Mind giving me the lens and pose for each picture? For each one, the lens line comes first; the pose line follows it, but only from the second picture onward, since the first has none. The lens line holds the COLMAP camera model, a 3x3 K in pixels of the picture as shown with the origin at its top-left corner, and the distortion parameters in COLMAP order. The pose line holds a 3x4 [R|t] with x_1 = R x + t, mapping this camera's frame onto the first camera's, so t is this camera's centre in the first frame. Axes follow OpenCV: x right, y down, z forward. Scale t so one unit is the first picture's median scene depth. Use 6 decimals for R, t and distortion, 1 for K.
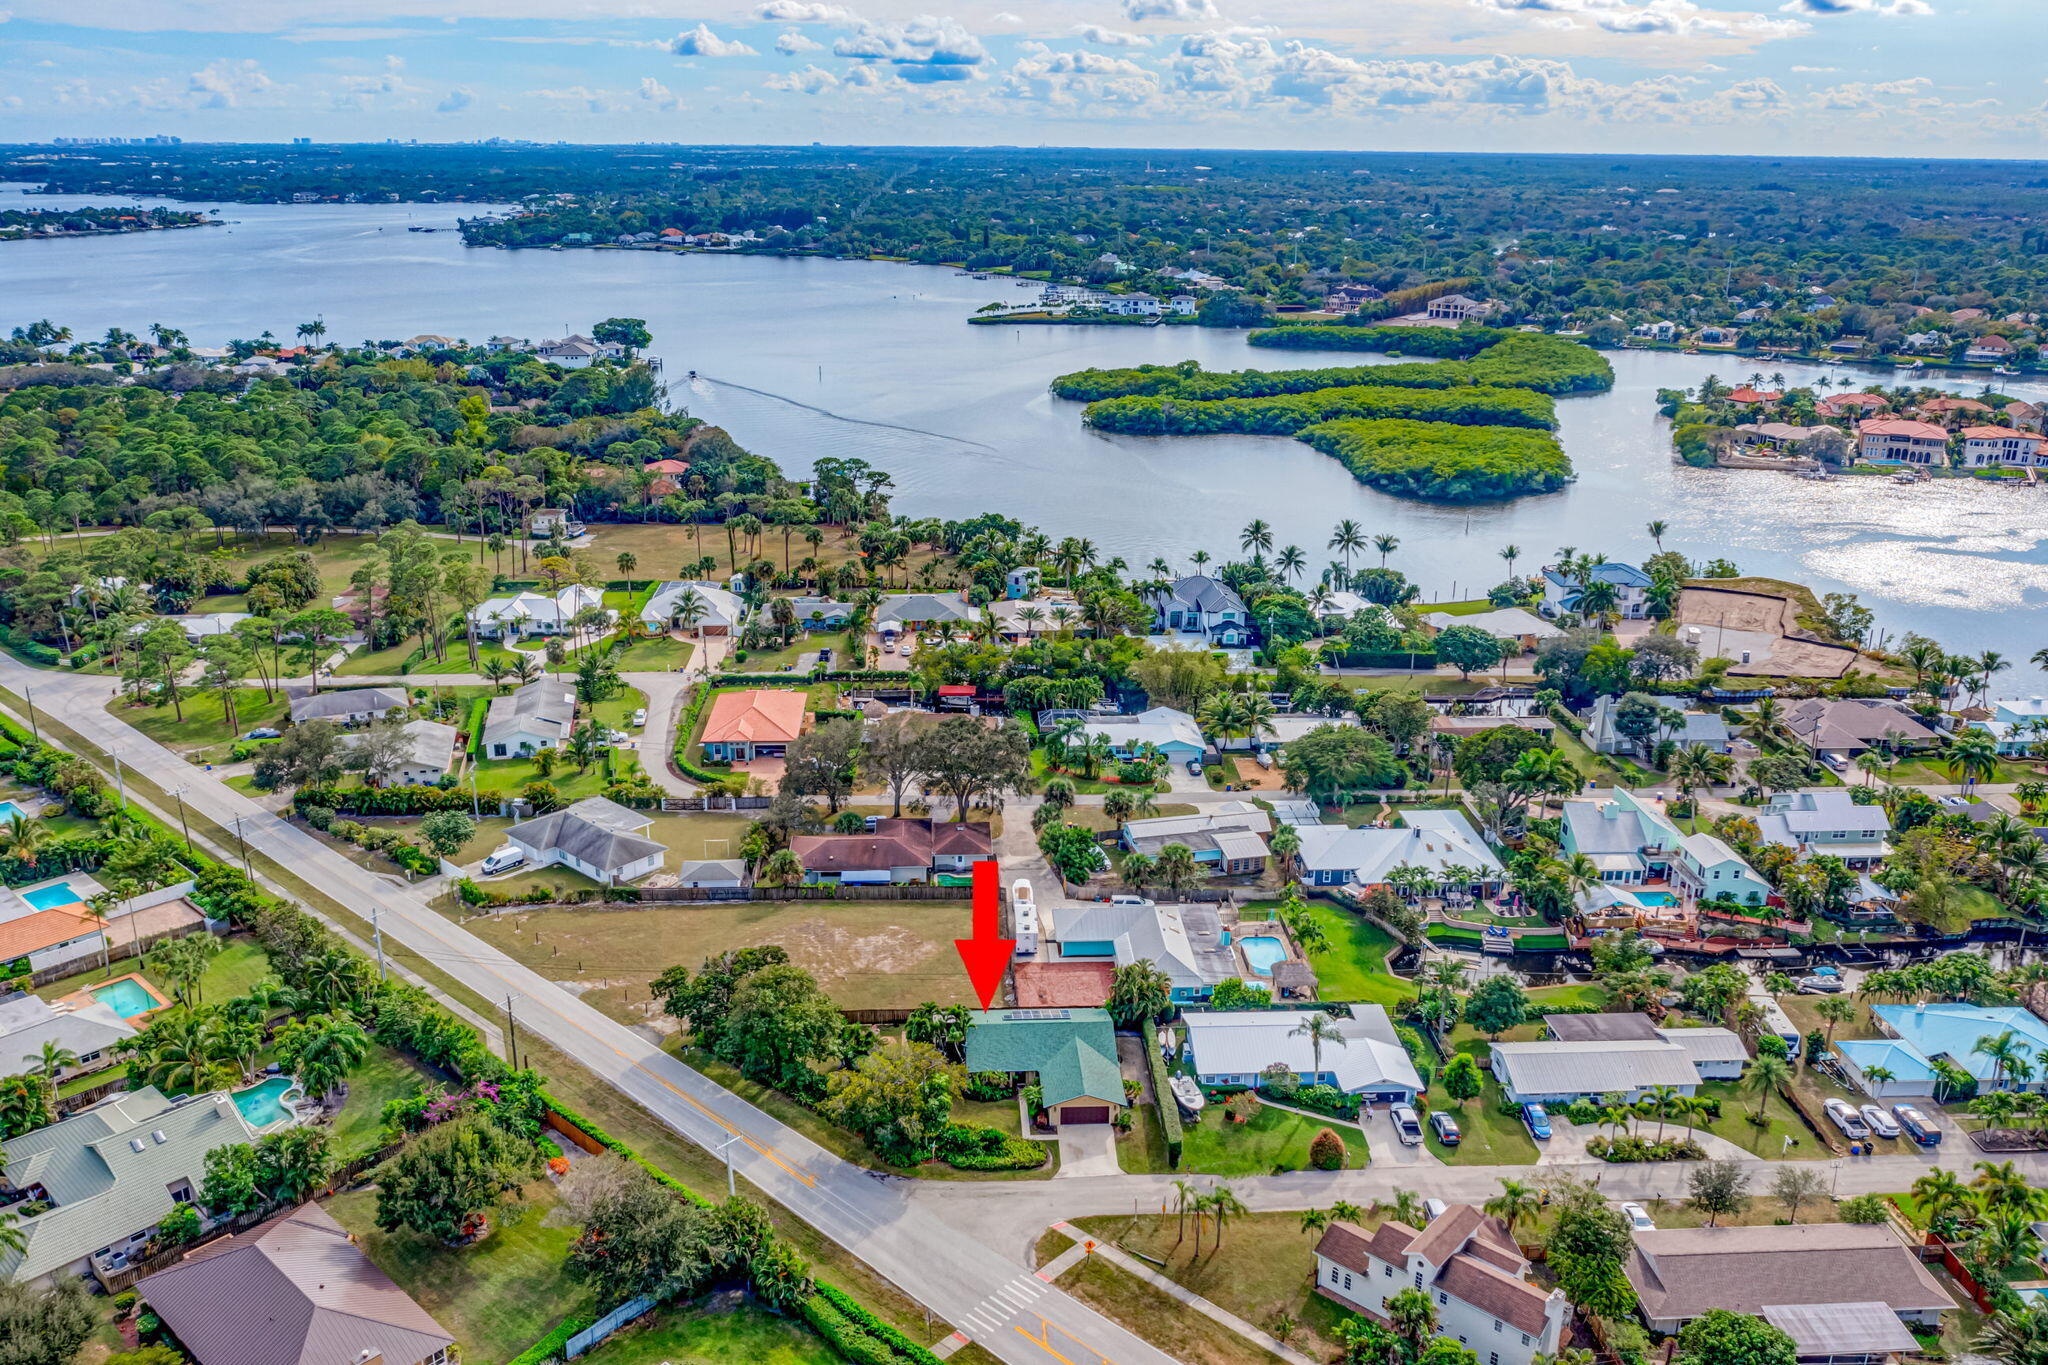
lens RADIAL K [[1617.2, 0, 1024.0], [0, 1617.2, 682.5], [0, 0, 1]] dist [-0.012786, 0.002314]
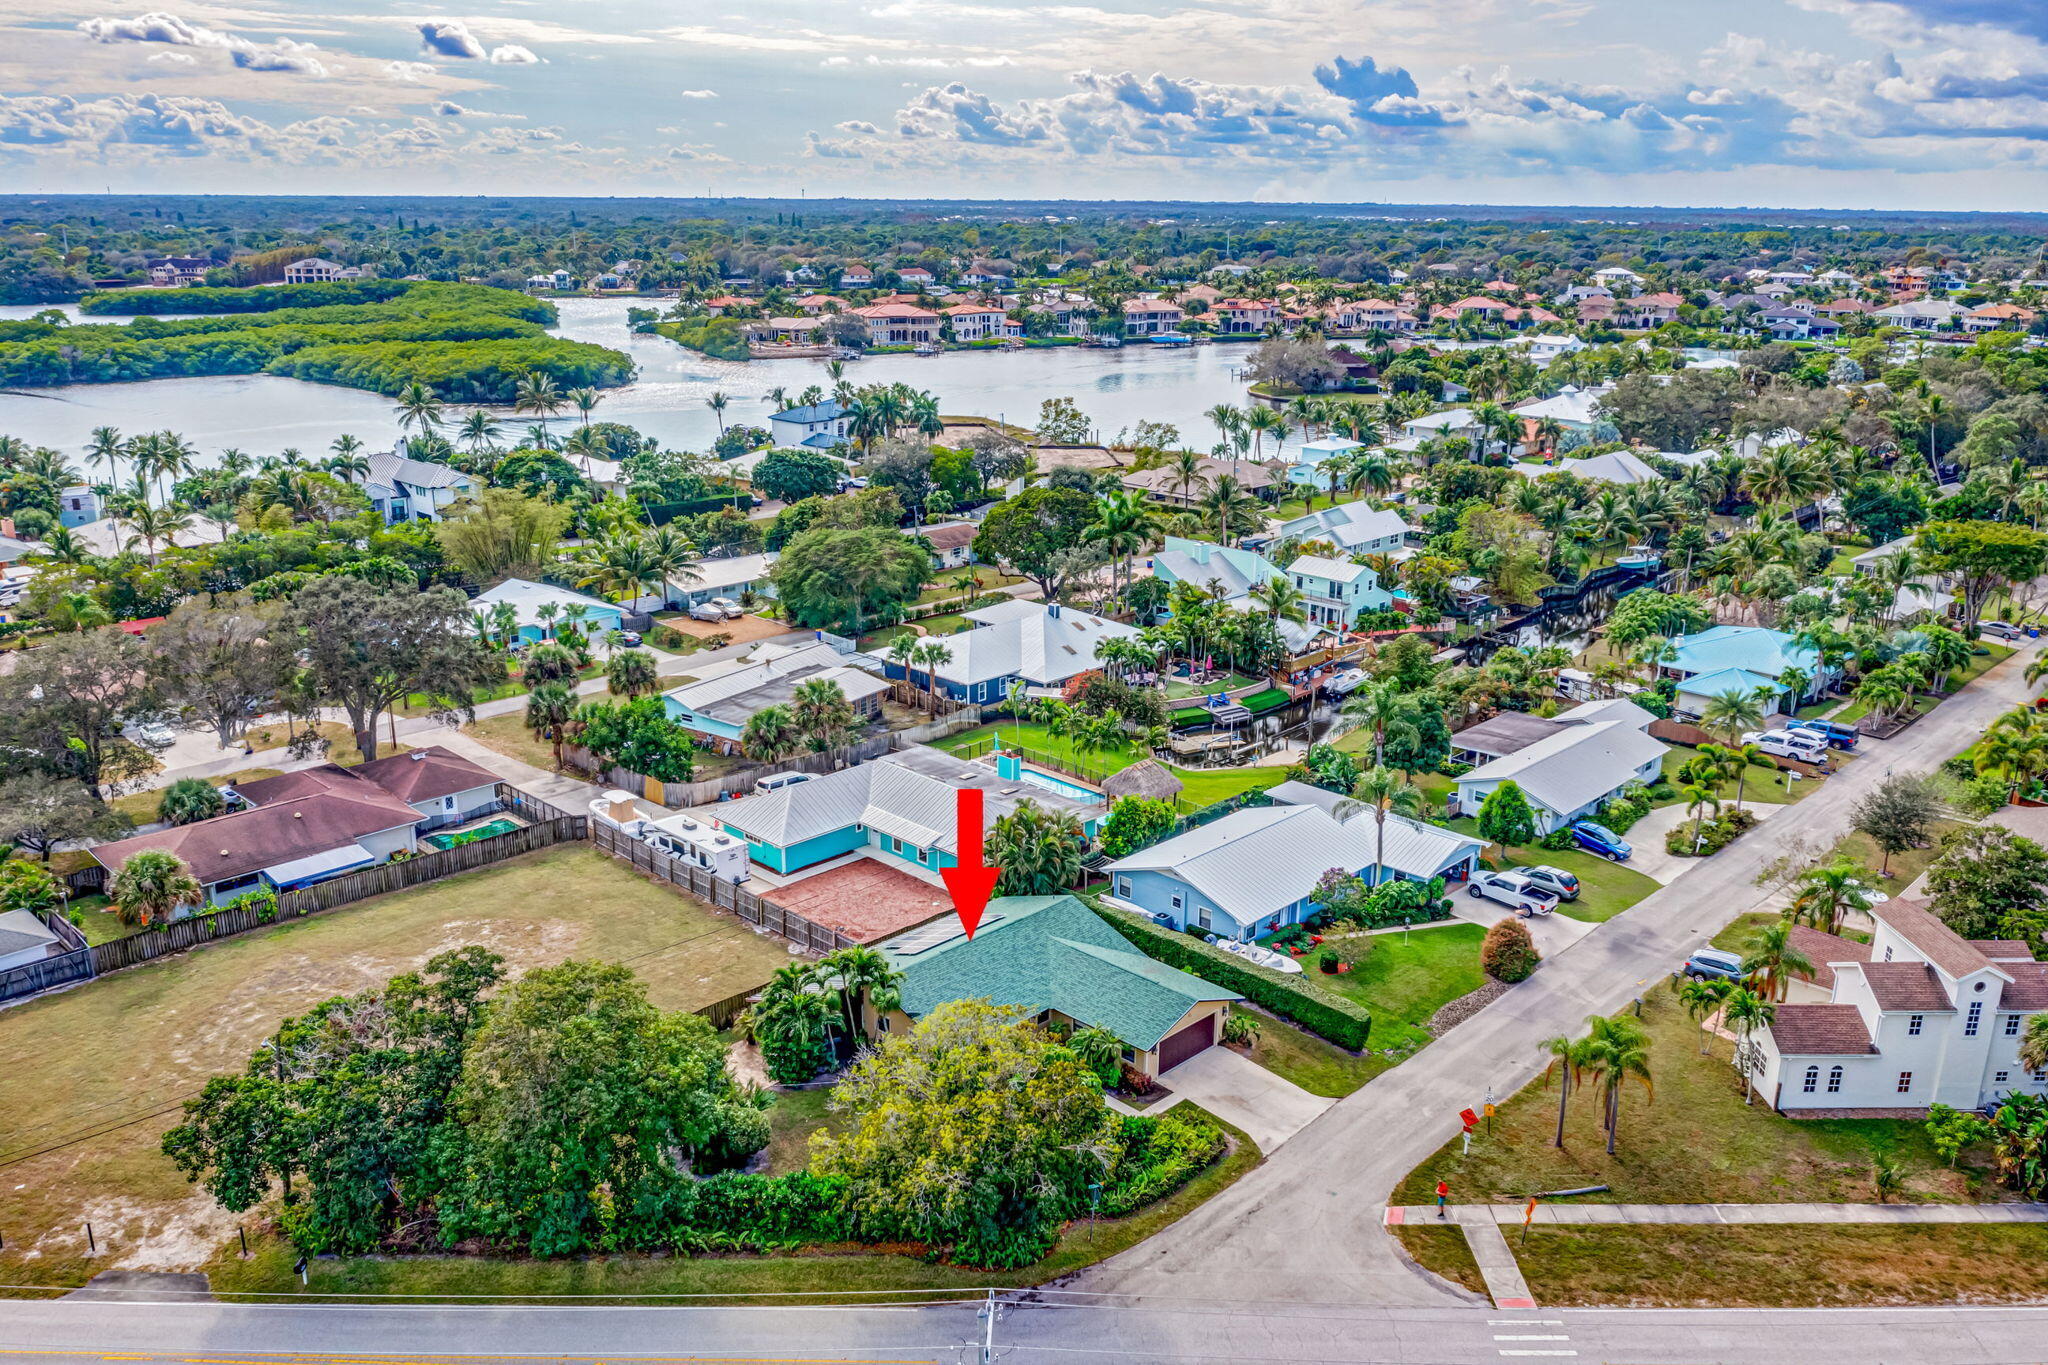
lens RADIAL K [[1617.2, 0, 1024.0], [0, 1617.2, 682.5], [0, 0, 1]] dist [-0.012786, 0.002314]
pose [[0.738133, -0.196137, 0.645515, -0.226098], [0.212463, 0.975703, 0.053516, 0.076003], [-0.640327, 0.097646, 0.761870, 0.422985]]
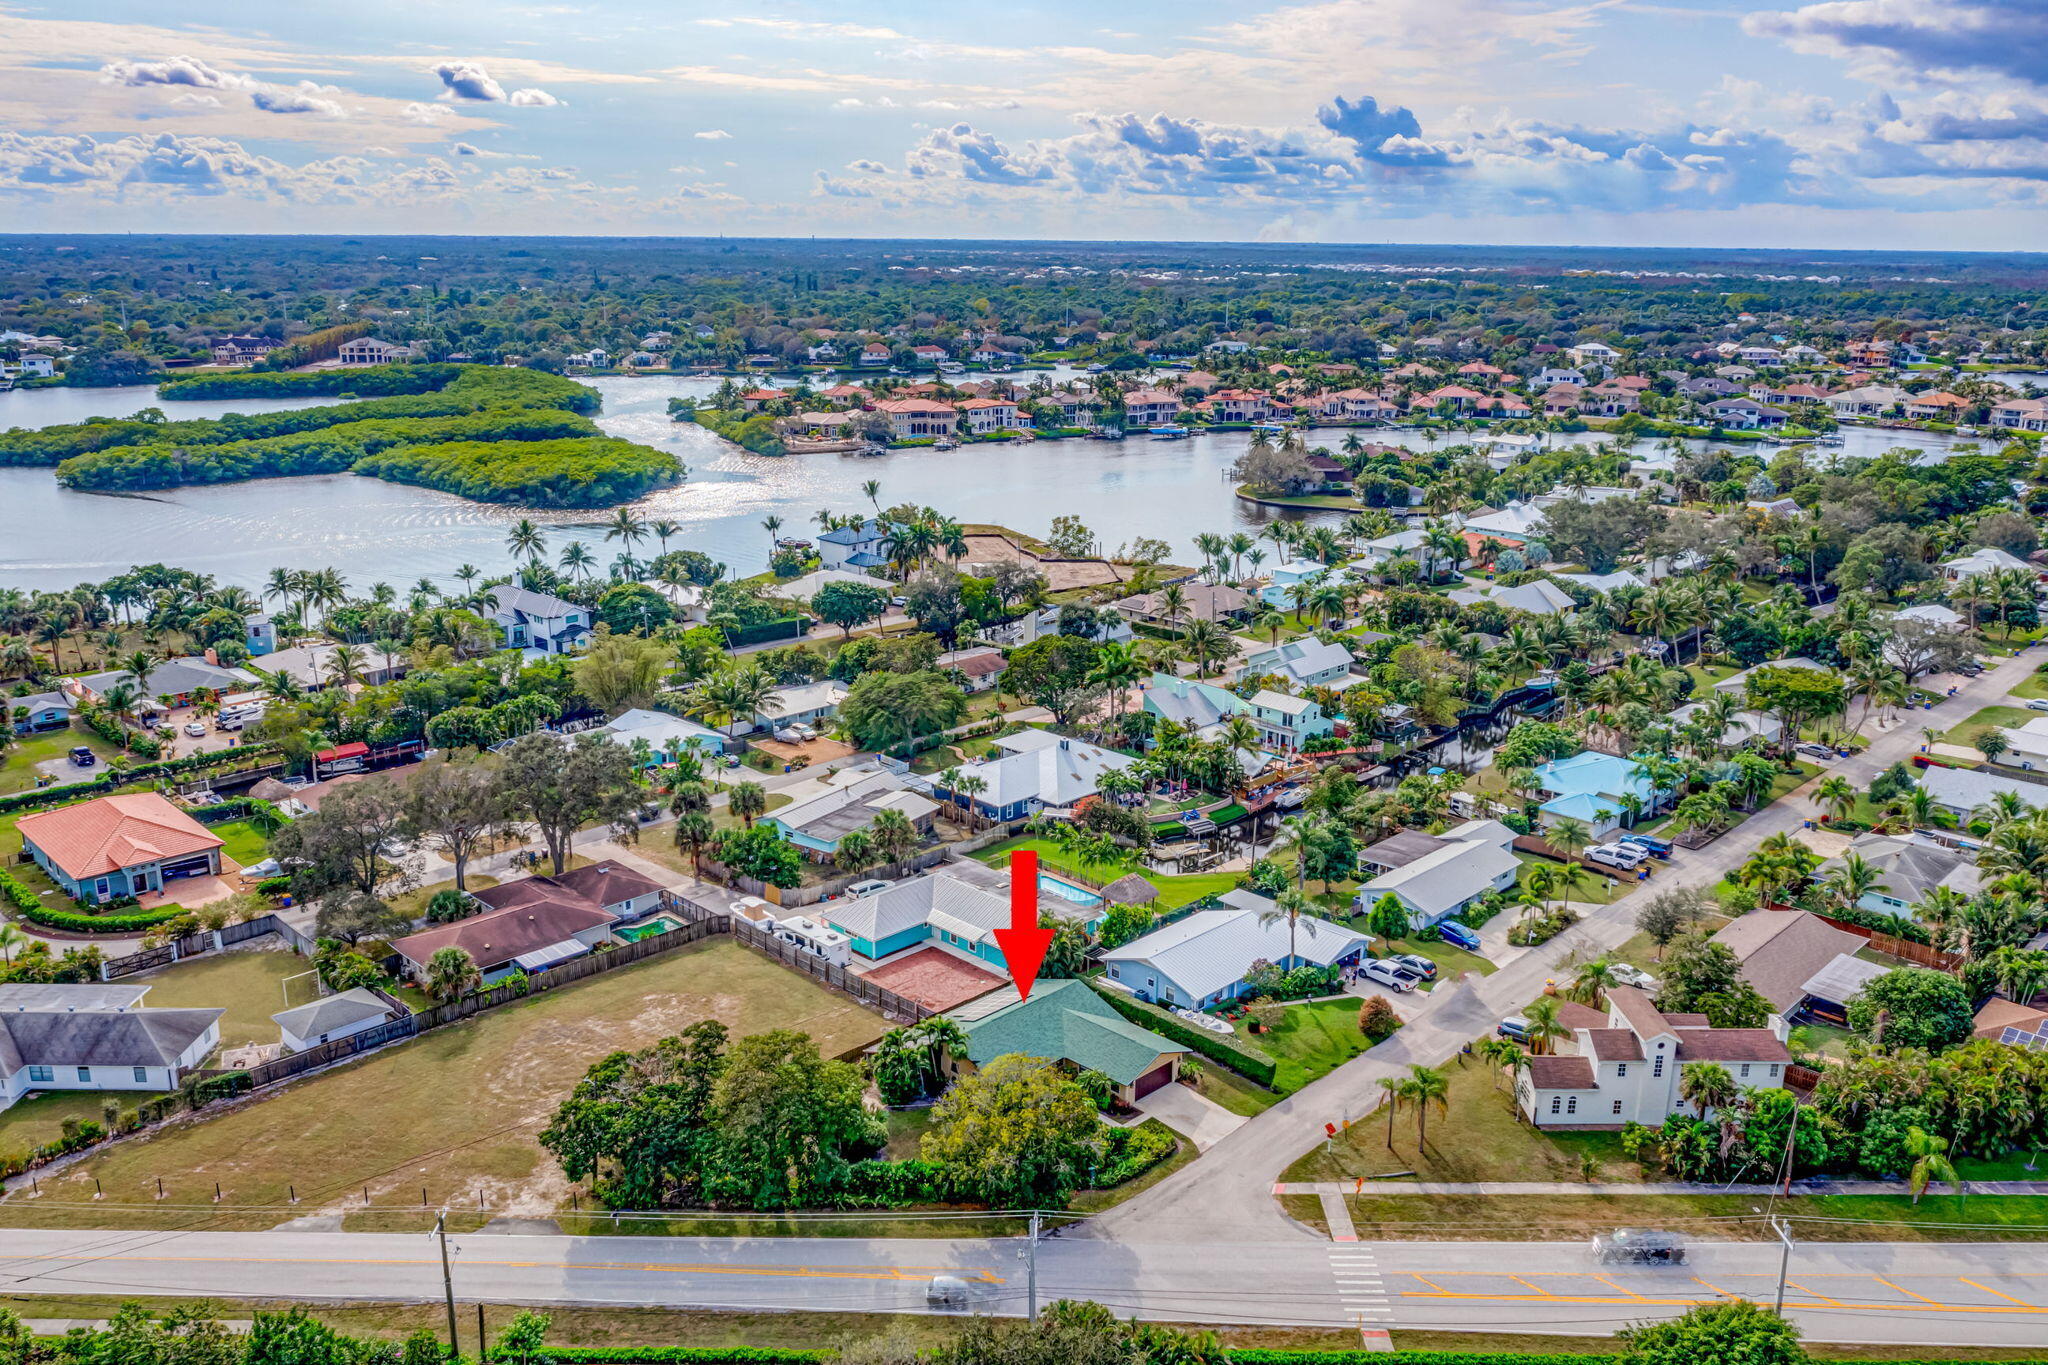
lens RADIAL K [[1617.2, 0, 1024.0], [0, 1617.2, 682.5], [0, 0, 1]] dist [-0.012786, 0.002314]
pose [[0.740627, -0.181352, 0.646980, -0.350087], [0.211452, 0.976872, 0.031764, 0.020639], [-0.637777, 0.113280, 0.761845, 0.271406]]
